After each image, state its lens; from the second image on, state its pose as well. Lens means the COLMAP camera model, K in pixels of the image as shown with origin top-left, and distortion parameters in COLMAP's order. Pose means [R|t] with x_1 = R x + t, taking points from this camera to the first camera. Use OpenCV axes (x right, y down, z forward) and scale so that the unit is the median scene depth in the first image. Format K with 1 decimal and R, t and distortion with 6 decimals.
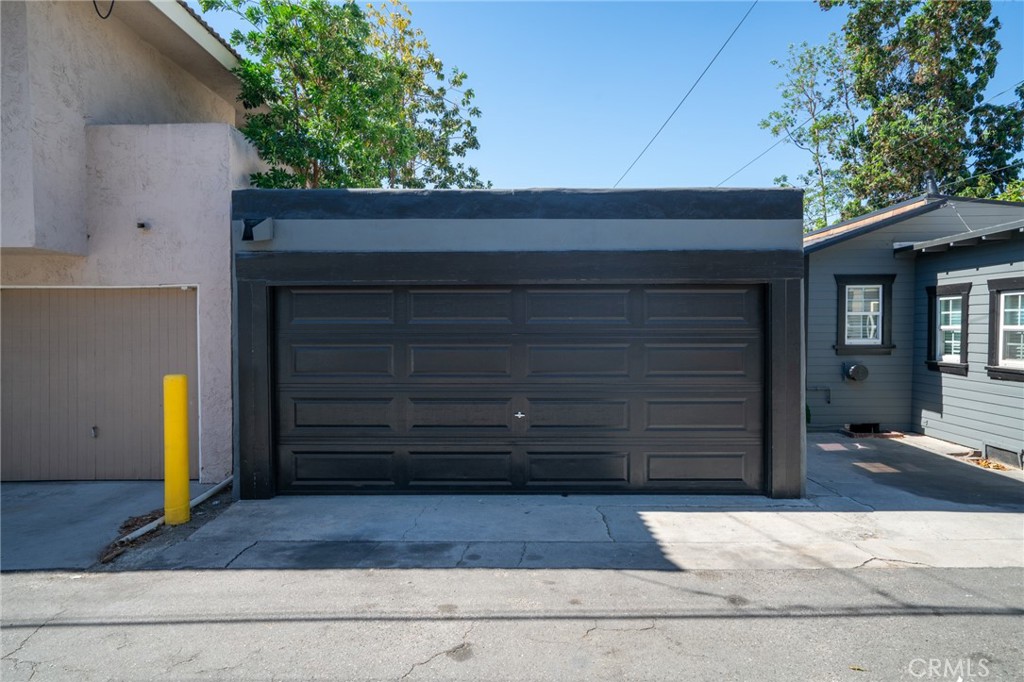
lens RADIAL K [[637.1, 0, 512.5], [0, 637.1, 347.4], [0, 0, 1]] dist [-0.005588, 0.000847]
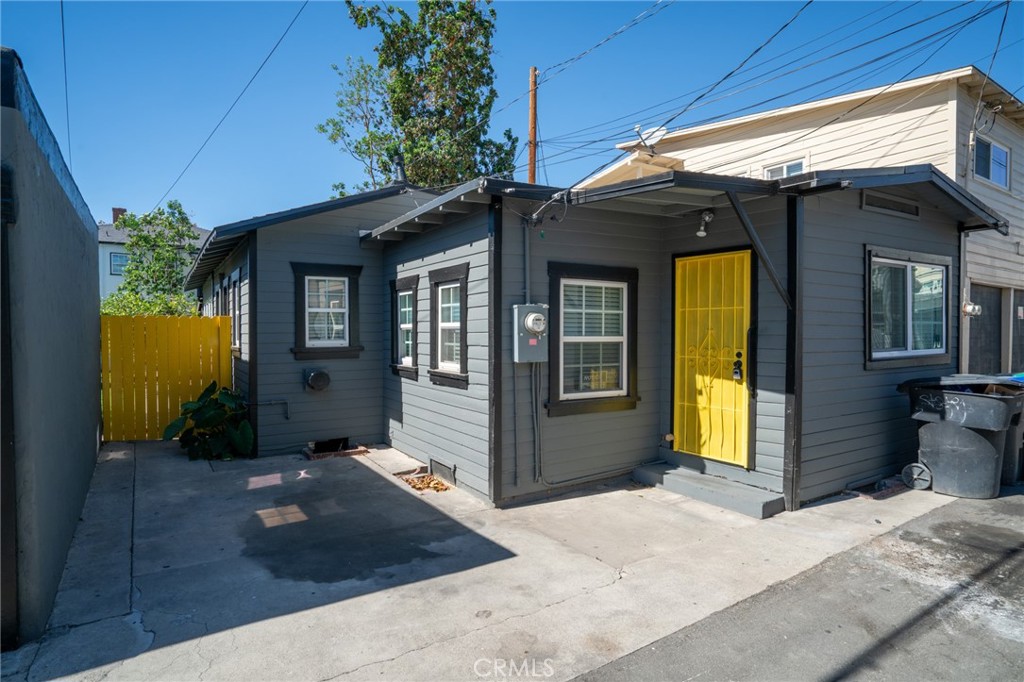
lens RADIAL K [[548.6, 0, 508.0], [0, 548.6, 351.0], [0, 0, 1]] dist [-0.024169, 0.000292]
pose [[0.833337, -0.018243, 0.552465, 0.401227], [0.017586, 0.999824, 0.006488, 0.000774], [-0.552486, 0.004309, 0.833511, 0.296323]]
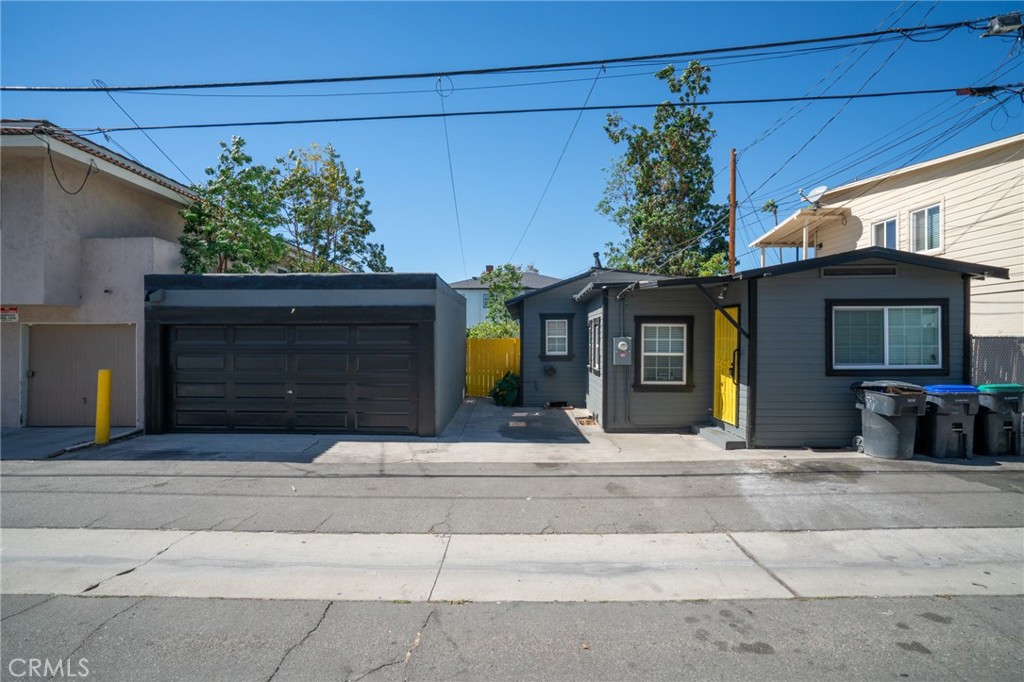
lens RADIAL K [[476.0, 0, 512.0], [0, 476.0, 341.0], [0, 0, 1]] dist [-0.026107, 0.000370]
pose [[0.999995, 0.002518, -0.001892, 0.501546], [-0.002573, 0.999554, -0.029750, -0.003934], [0.001817, 0.029754, 0.999556, -0.306966]]
